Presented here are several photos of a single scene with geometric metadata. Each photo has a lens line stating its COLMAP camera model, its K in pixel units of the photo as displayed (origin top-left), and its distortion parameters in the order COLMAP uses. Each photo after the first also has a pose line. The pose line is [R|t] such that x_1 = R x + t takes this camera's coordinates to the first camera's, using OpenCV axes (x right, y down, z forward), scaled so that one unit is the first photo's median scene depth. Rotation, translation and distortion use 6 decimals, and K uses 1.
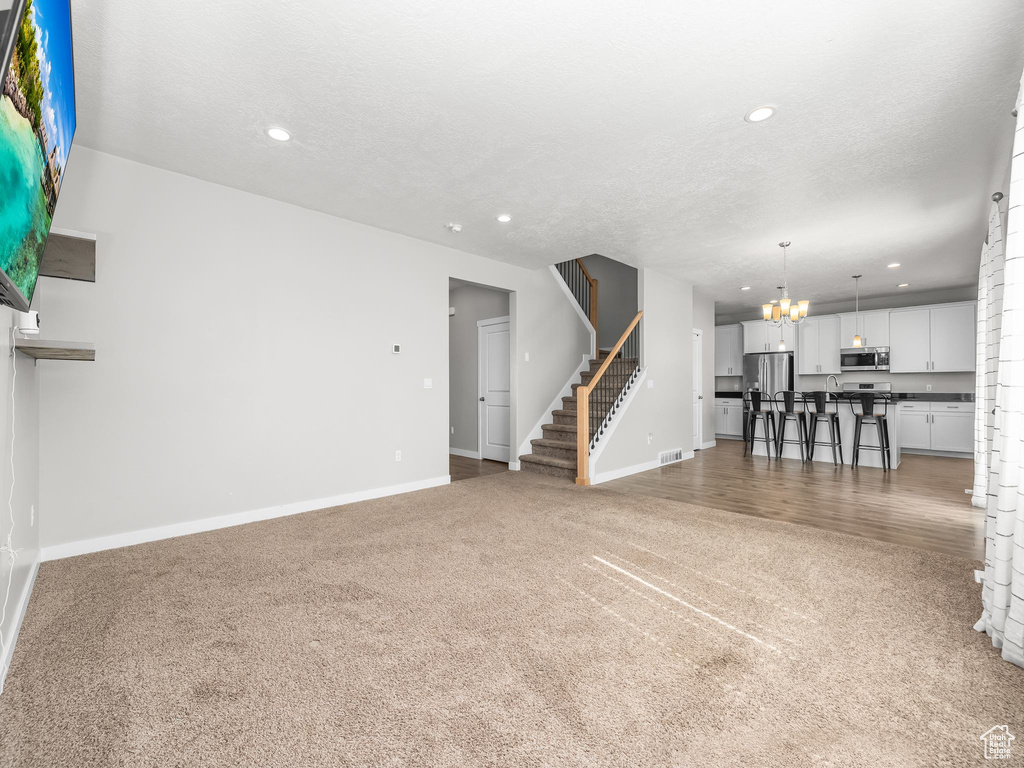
lens RADIAL K [[430.5, 0, 512.3], [0, 430.5, 381.6], [0, 0, 1]] dist [0.009979, -0.000312]
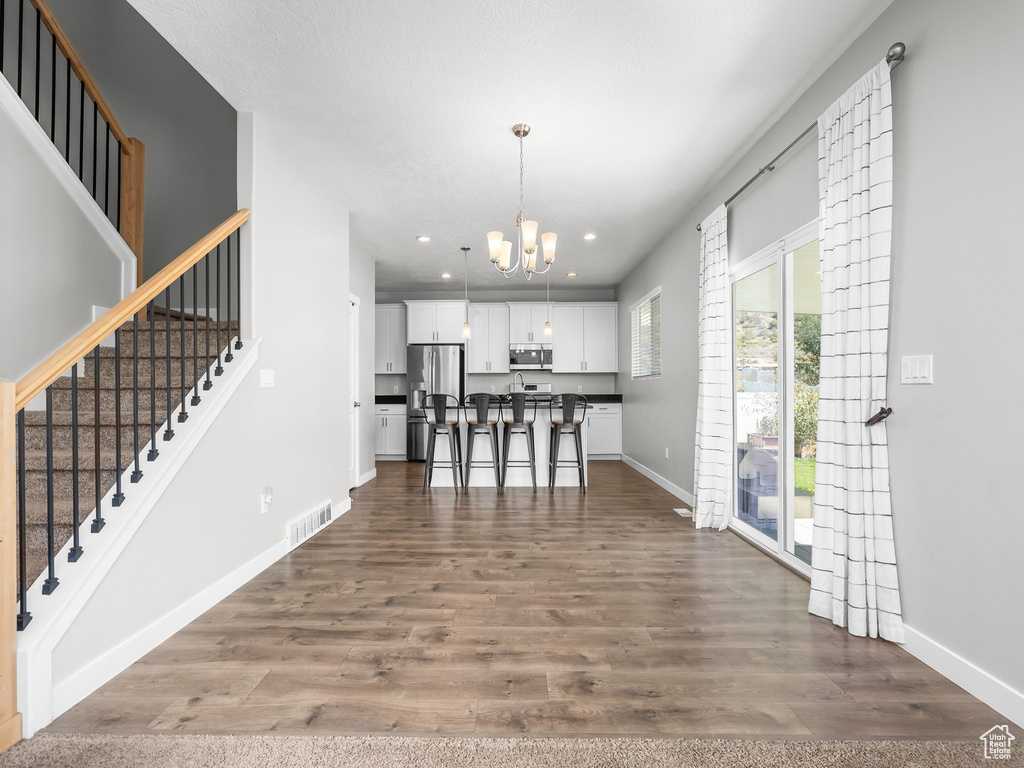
lens RADIAL K [[463.7, 0, 508.6], [0, 463.7, 387.5], [0, 0, 1]] dist [-0.002789, -0.000005]
pose [[0.717064, 0.002520, 0.697003, 0.123364], [-0.004046, 0.999992, 0.000547, 0.010523], [-0.696996, -0.003212, 0.717068, 0.359549]]
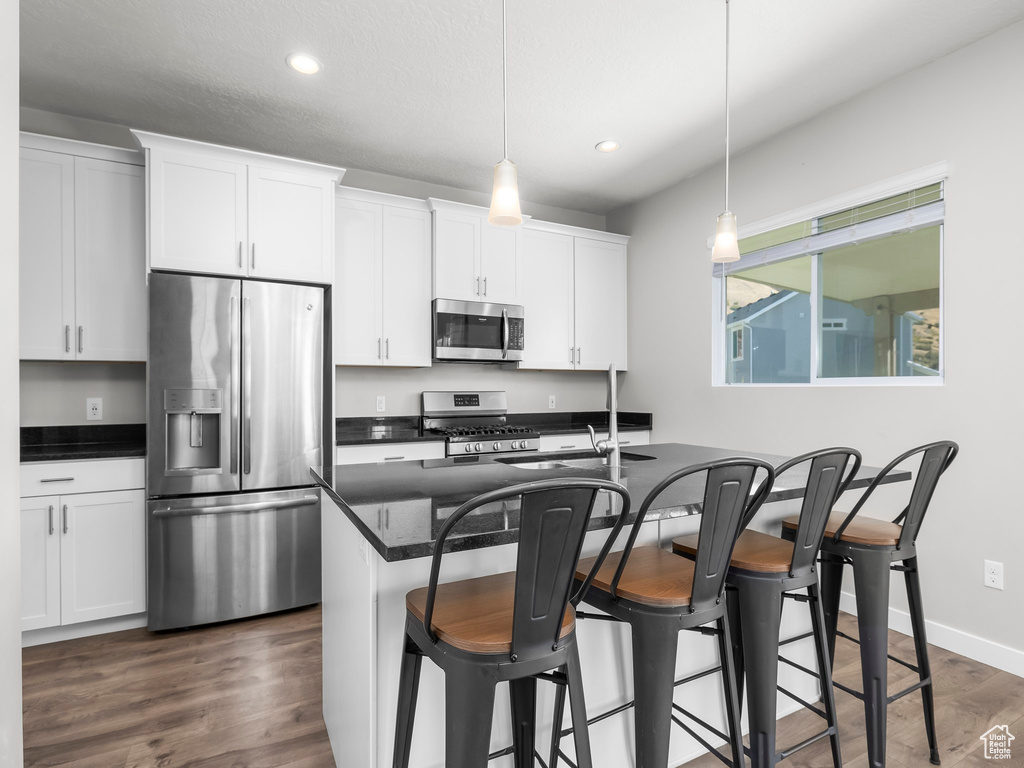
lens RADIAL K [[518.9, 0, 506.8], [0, 518.9, 392.6], [0, 0, 1]] dist [-0.003333, -0.000887]
pose [[0.299615, -0.001345, 0.954059, 0.377039], [-0.006303, 0.999974, 0.003389, 0.001885], [-0.954039, -0.007029, 0.299599, 0.847990]]
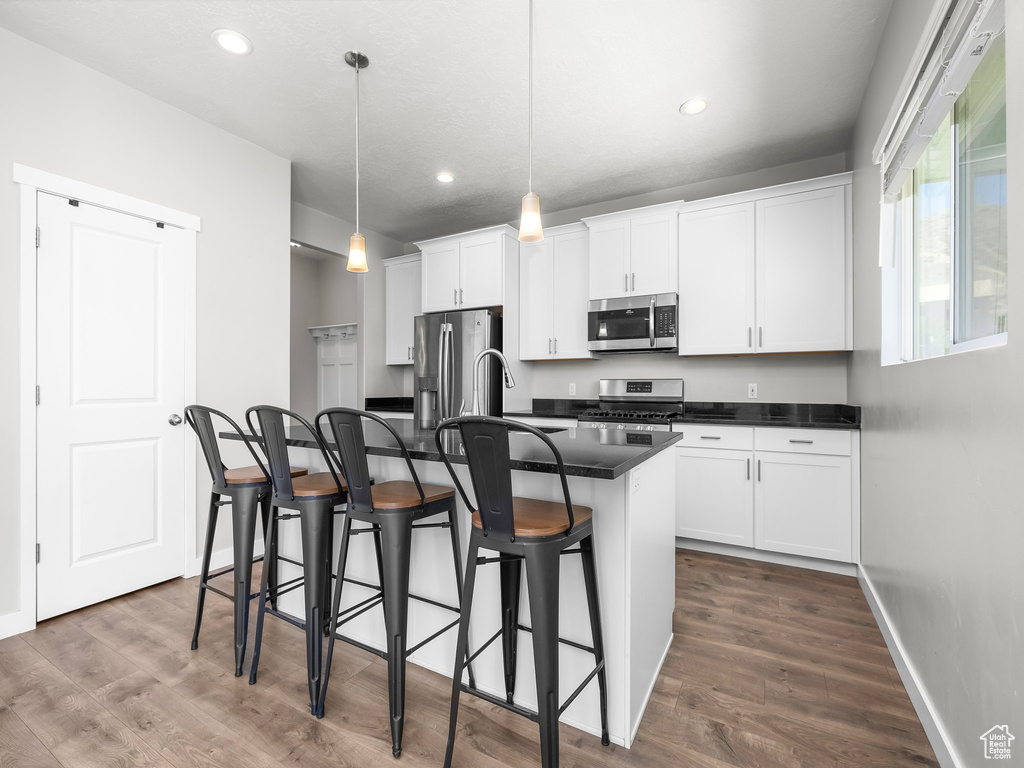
lens RADIAL K [[463.7, 0, 511.7], [0, 463.7, 377.2], [0, 0, 1]] dist [-0.002789, -0.000005]
pose [[0.966259, 0.000884, 0.257571, 0.590314], [-0.000348, 0.999998, -0.002124, 0.002079], [-0.257573, 0.001962, 0.966257, 0.598357]]
